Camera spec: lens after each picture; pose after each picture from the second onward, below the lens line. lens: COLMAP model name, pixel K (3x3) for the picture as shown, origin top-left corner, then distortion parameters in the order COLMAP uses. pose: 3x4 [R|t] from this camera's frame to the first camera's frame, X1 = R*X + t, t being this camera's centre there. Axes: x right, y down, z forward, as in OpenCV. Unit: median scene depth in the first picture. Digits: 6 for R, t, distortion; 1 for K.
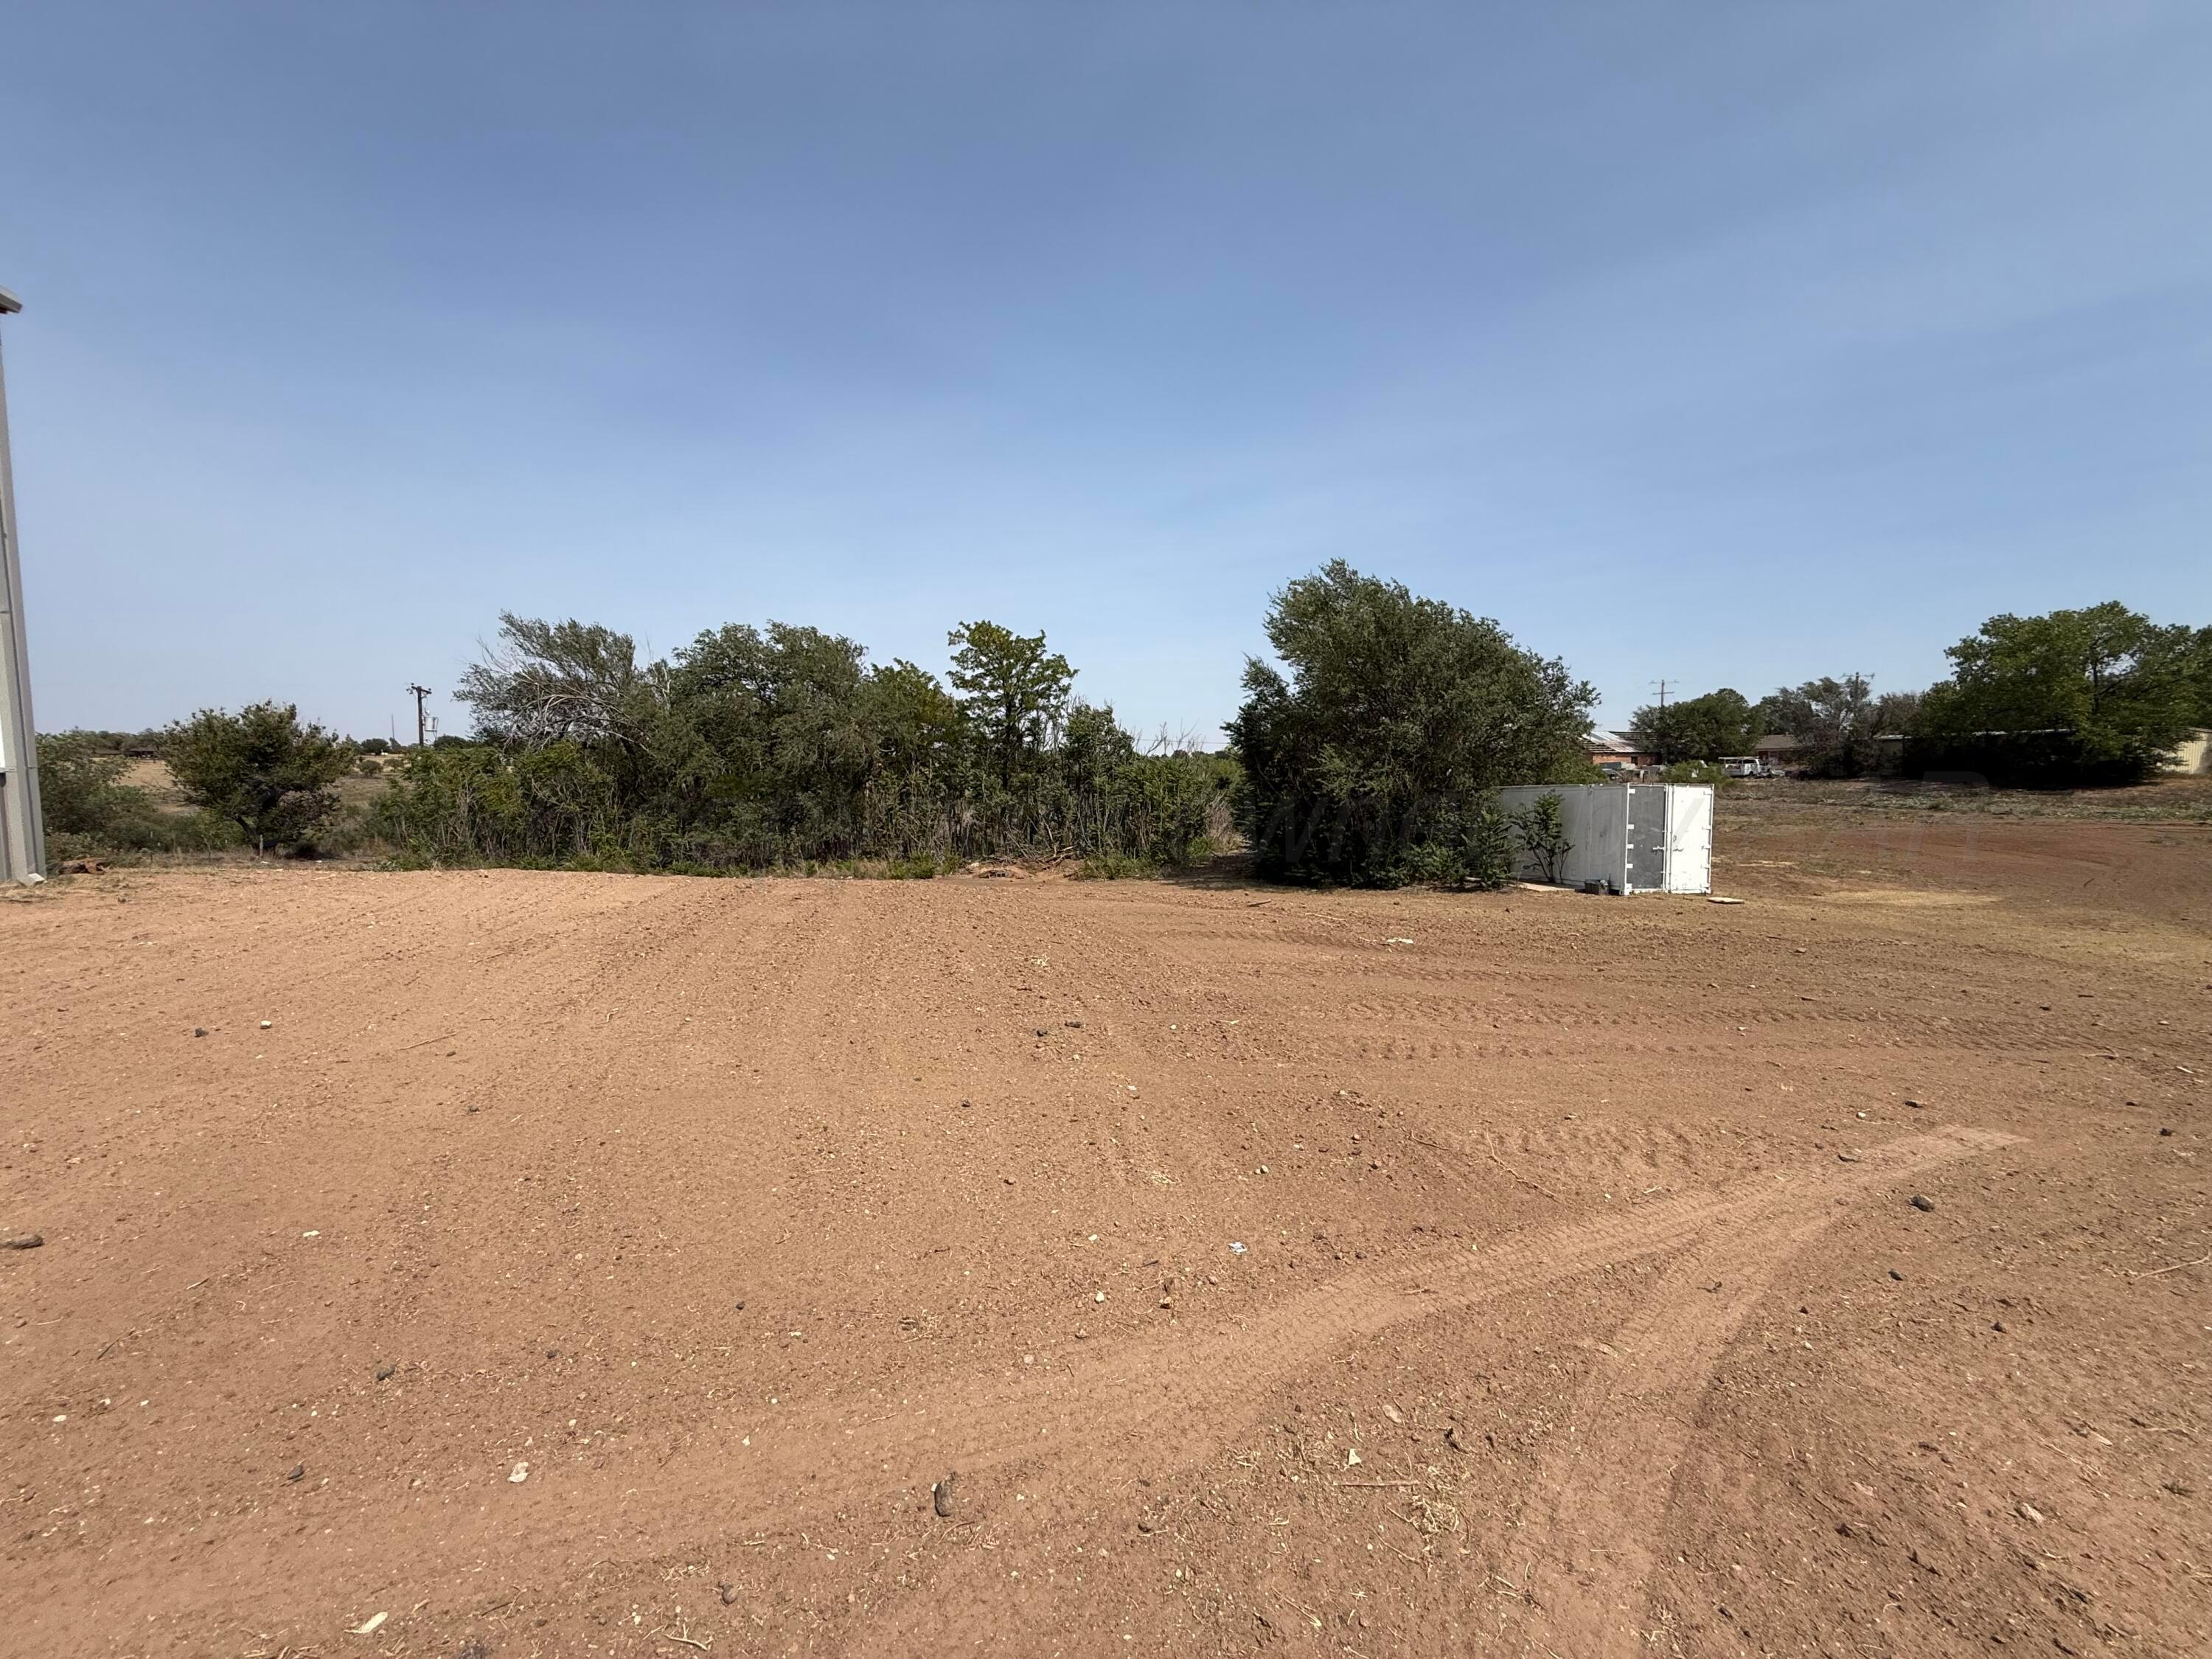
lens RADIAL K [[890.7, 0, 1097.6], [0, 890.7, 820.2], [0, 0, 1]] dist [-0.001916, 0.000545]
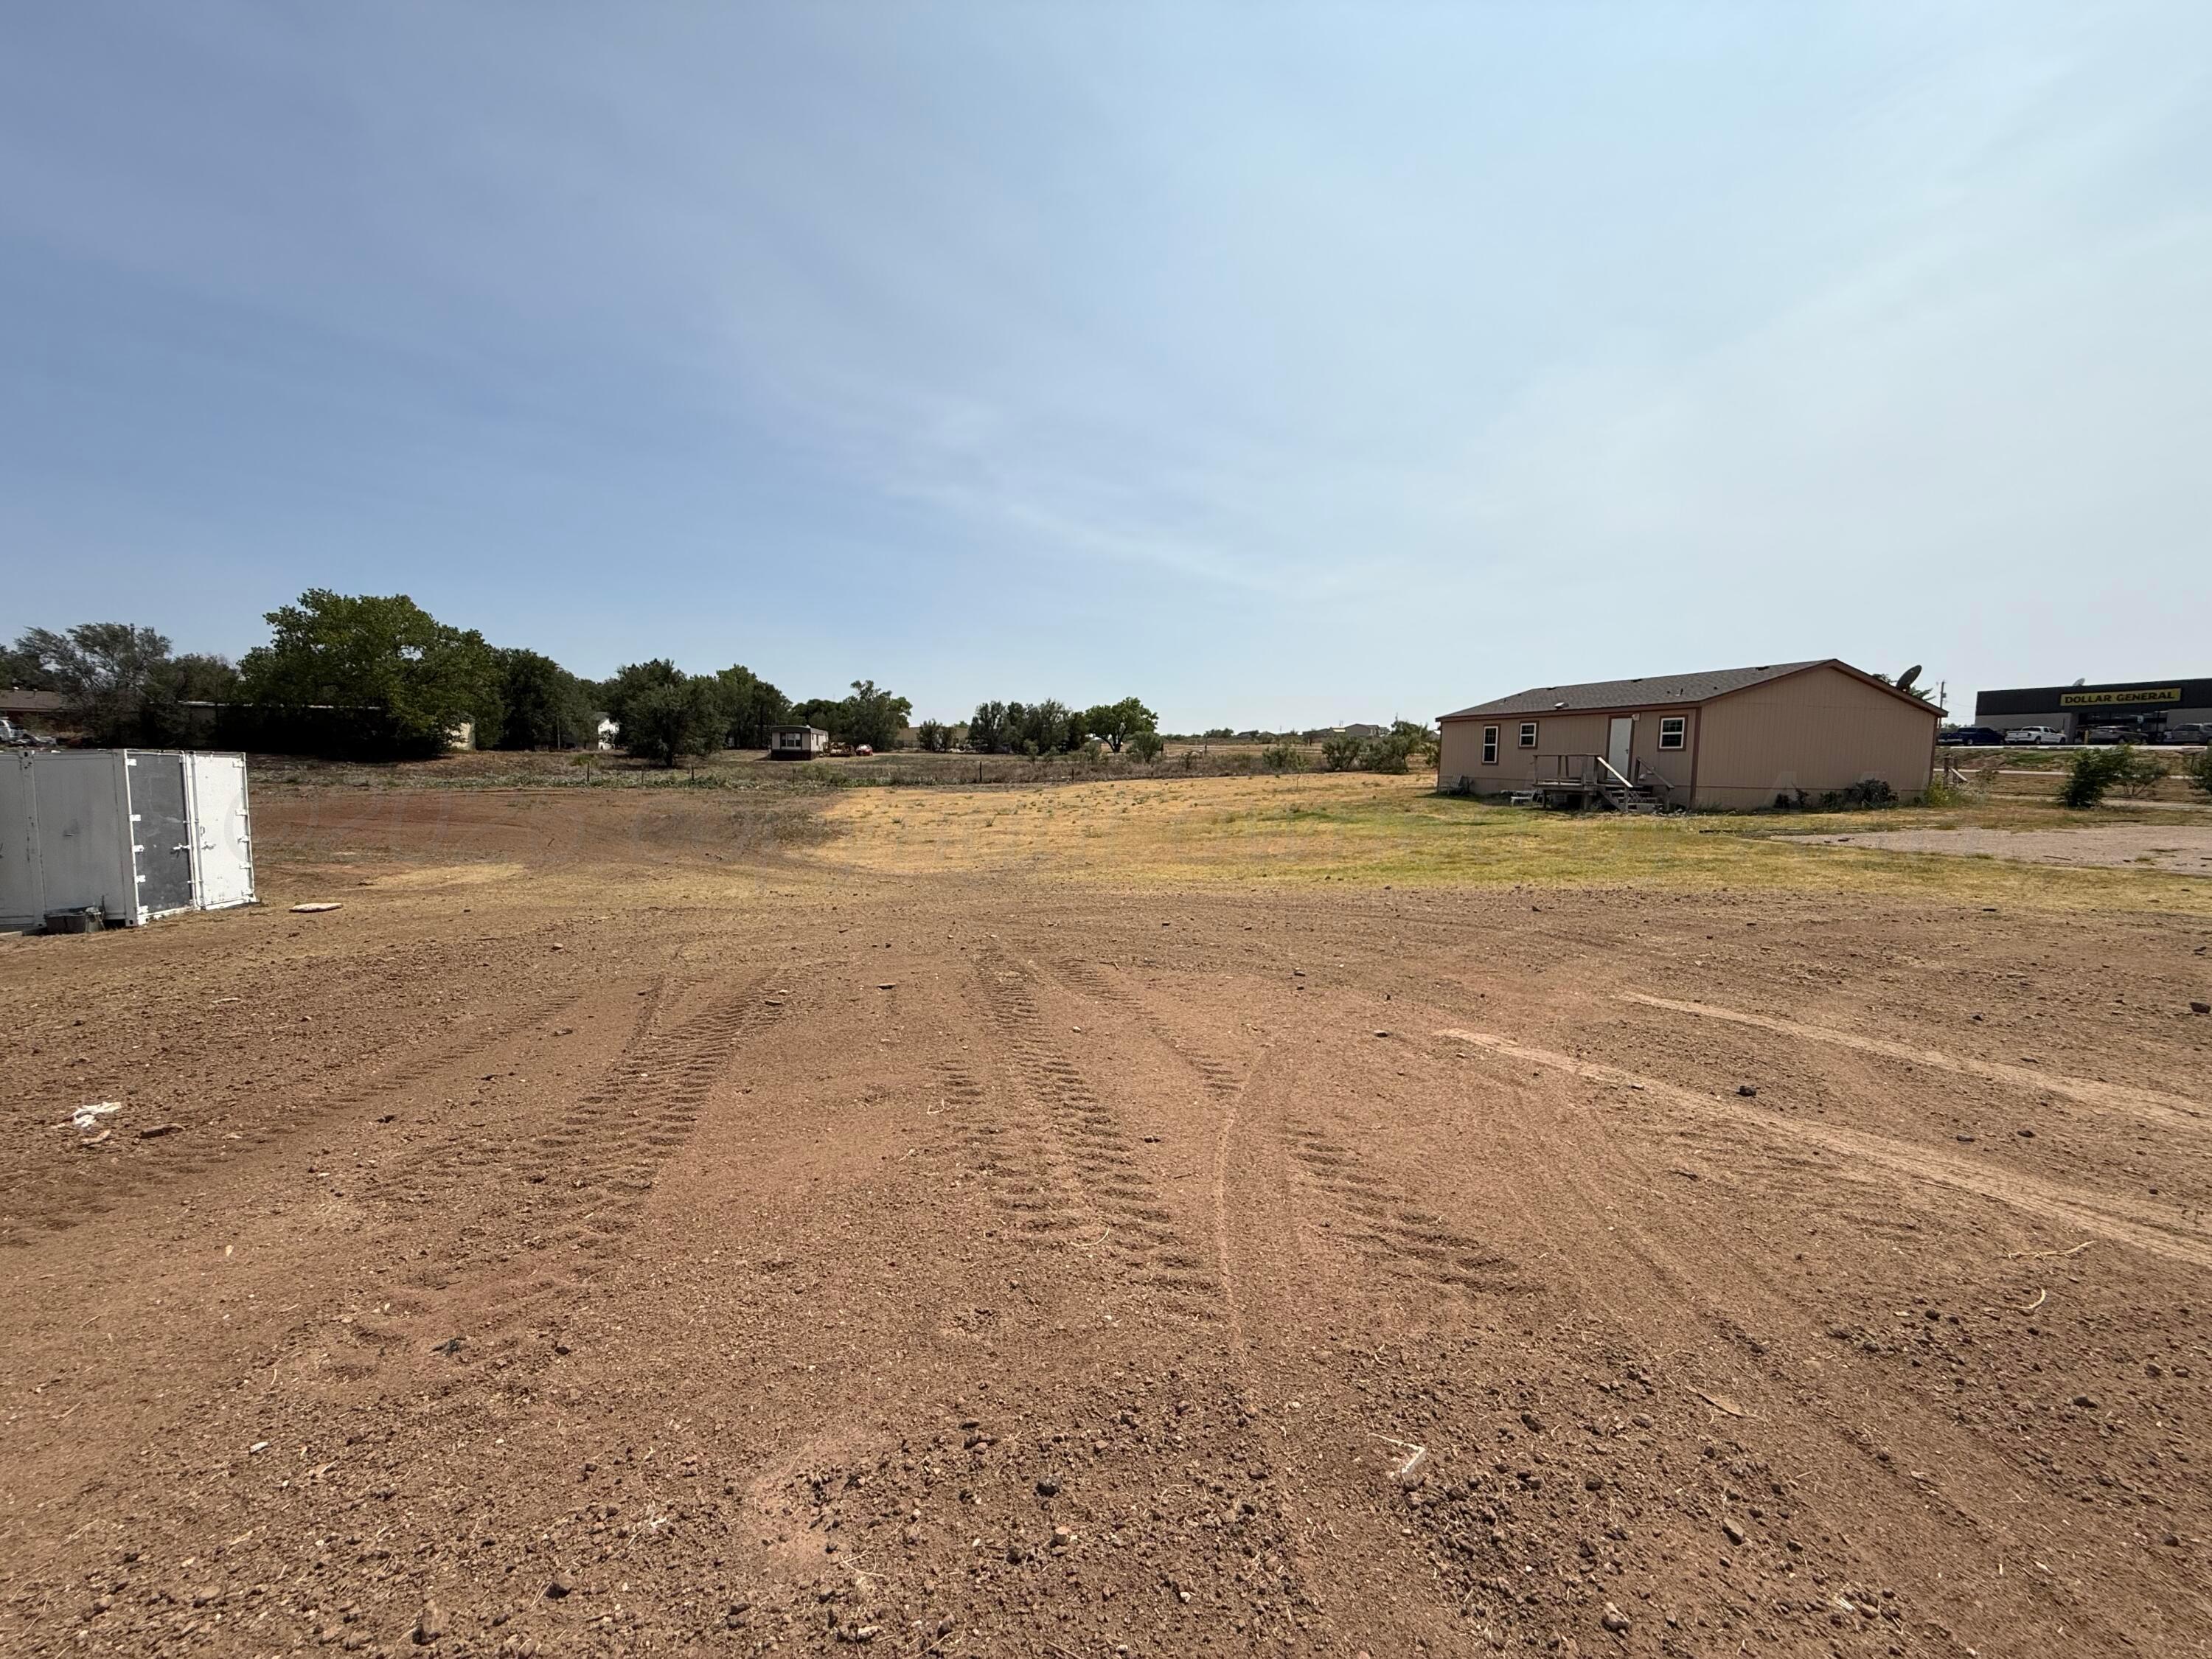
lens RADIAL K [[890.7, 0, 1103.5], [0, 890.7, 831.2], [0, 0, 1]] dist [-0.001916, 0.000545]
pose [[-0.000047, -0.075067, 0.997178, -0.015942], [0.032463, 0.996653, 0.075029, -0.003302], [-0.999473, 0.032375, 0.002391, 0.118513]]
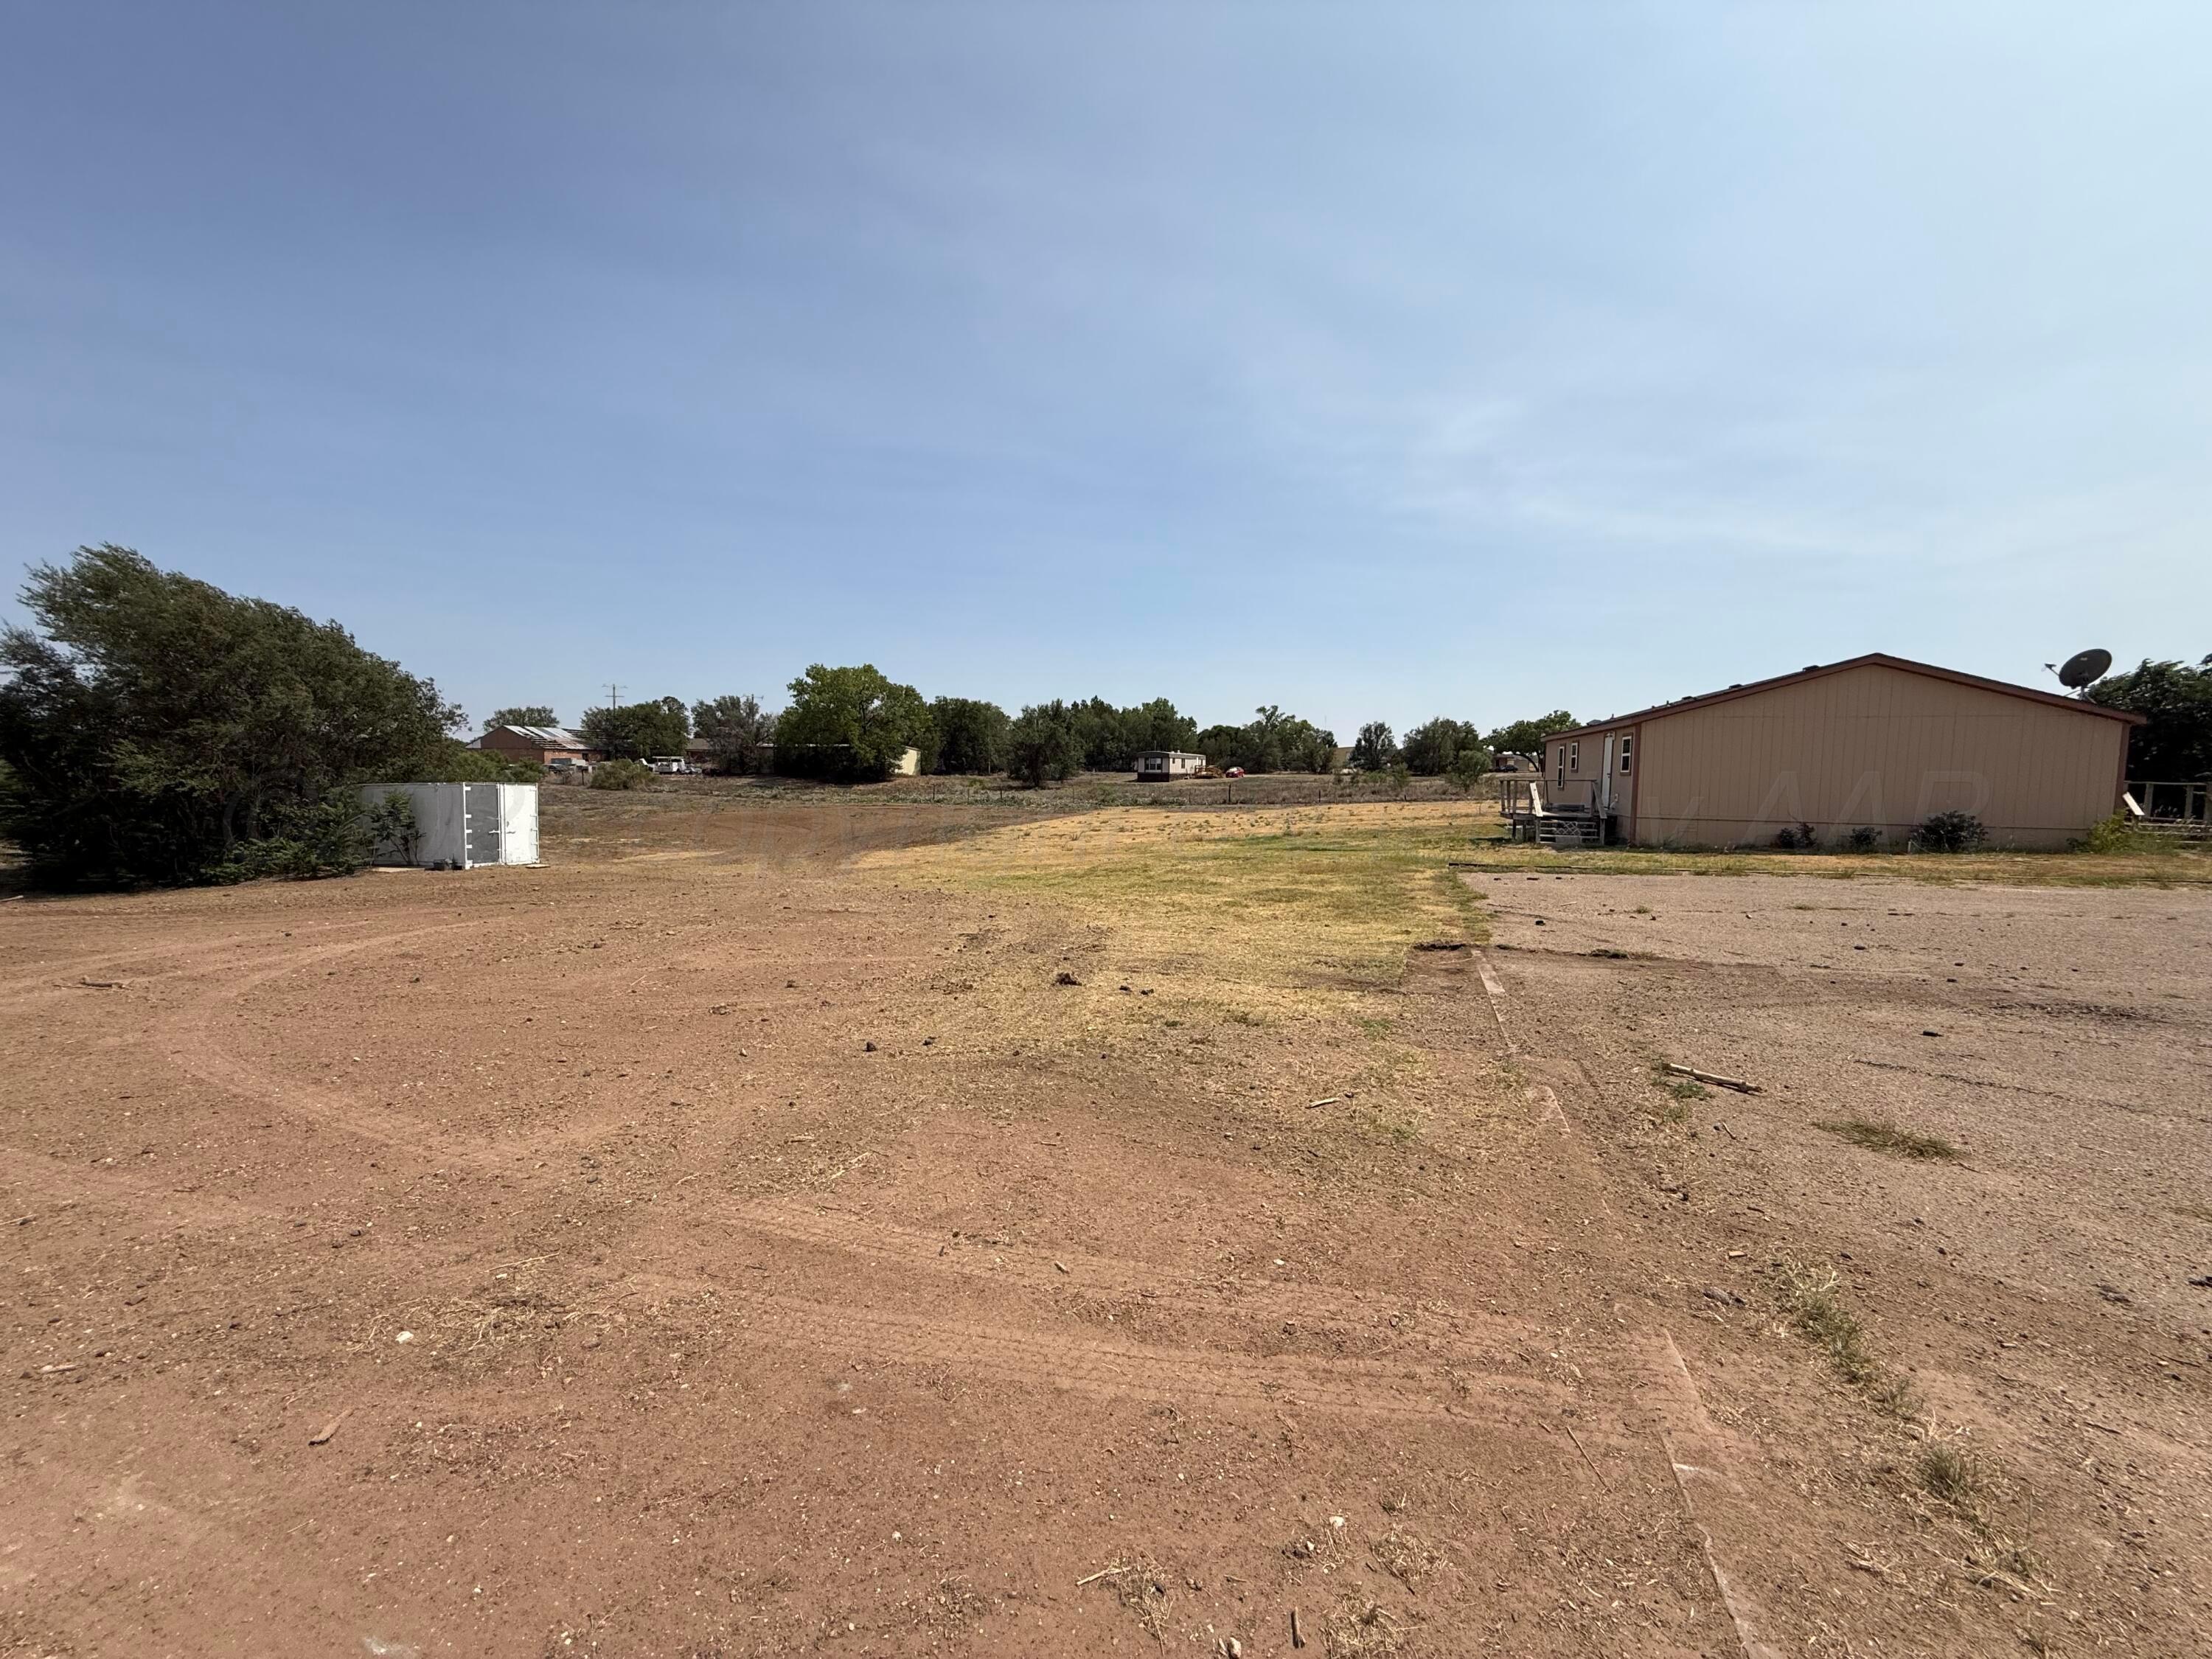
lens RADIAL K [[890.7, 0, 1101.5], [0, 890.7, 835.1], [0, 0, 1]] dist [-0.001916, 0.000545]
pose [[0.516876, -0.049097, 0.854651, -0.010419], [0.027964, 0.998790, 0.040466, 0.003413], [-0.855603, 0.002983, 0.517623, -0.174099]]
